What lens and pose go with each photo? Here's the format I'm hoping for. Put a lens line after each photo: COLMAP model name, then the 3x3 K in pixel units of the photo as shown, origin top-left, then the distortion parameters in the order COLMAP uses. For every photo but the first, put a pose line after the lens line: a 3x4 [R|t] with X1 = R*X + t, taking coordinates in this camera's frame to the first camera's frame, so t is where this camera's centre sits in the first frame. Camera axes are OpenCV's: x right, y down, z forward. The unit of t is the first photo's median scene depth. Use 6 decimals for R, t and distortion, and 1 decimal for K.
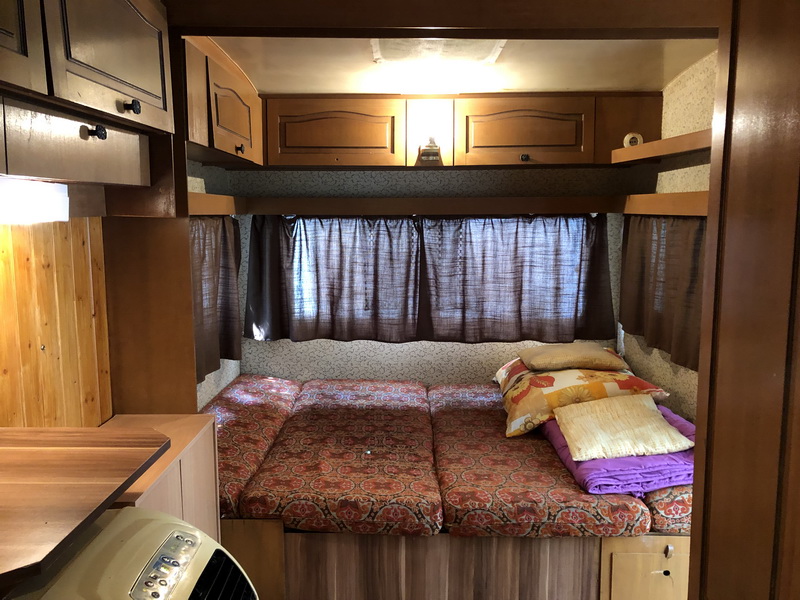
lens RADIAL K [[654.2, 0, 401.6], [0, 654.2, 295.3], [0, 0, 1]] dist [0.066149, -0.072212]
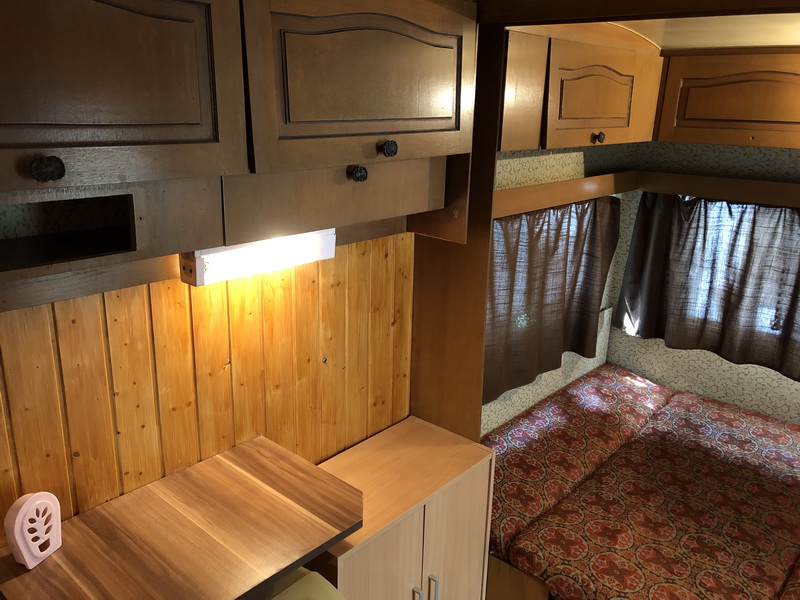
lens RADIAL K [[654.2, 0, 403.1], [0, 654.2, 287.6], [0, 0, 1]] dist [0.066149, -0.072212]
pose [[0.758101, 0.194431, -0.622478, 0.102513], [-0.106741, 0.978643, 0.175682, -0.130668], [0.643342, -0.066741, 0.762664, 0.162838]]
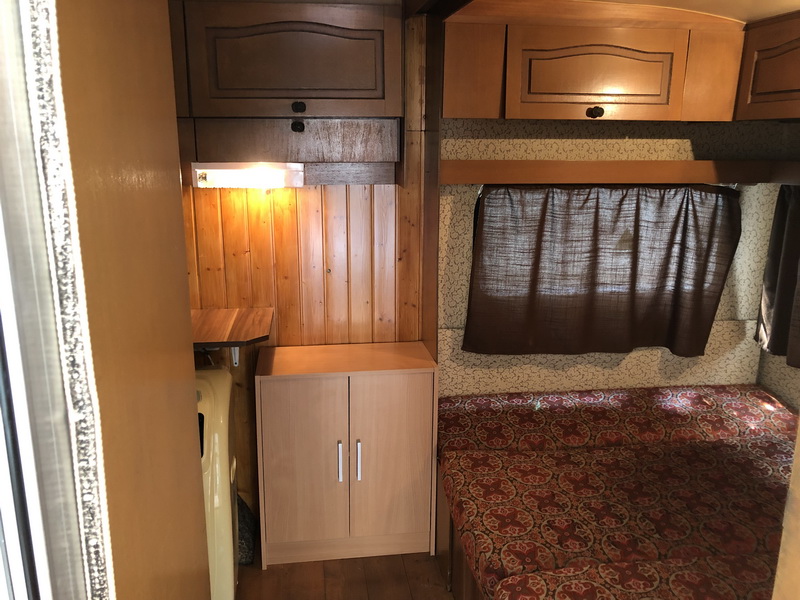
lens RADIAL K [[654.2, 0, 398.6], [0, 654.2, 290.3], [0, 0, 1]] dist [0.066149, -0.072212]
pose [[0.148941, 0.214523, -0.965296, 0.519186], [-0.131235, 0.971837, 0.195728, -0.106501], [0.980099, 0.097529, 0.172899, 0.507024]]
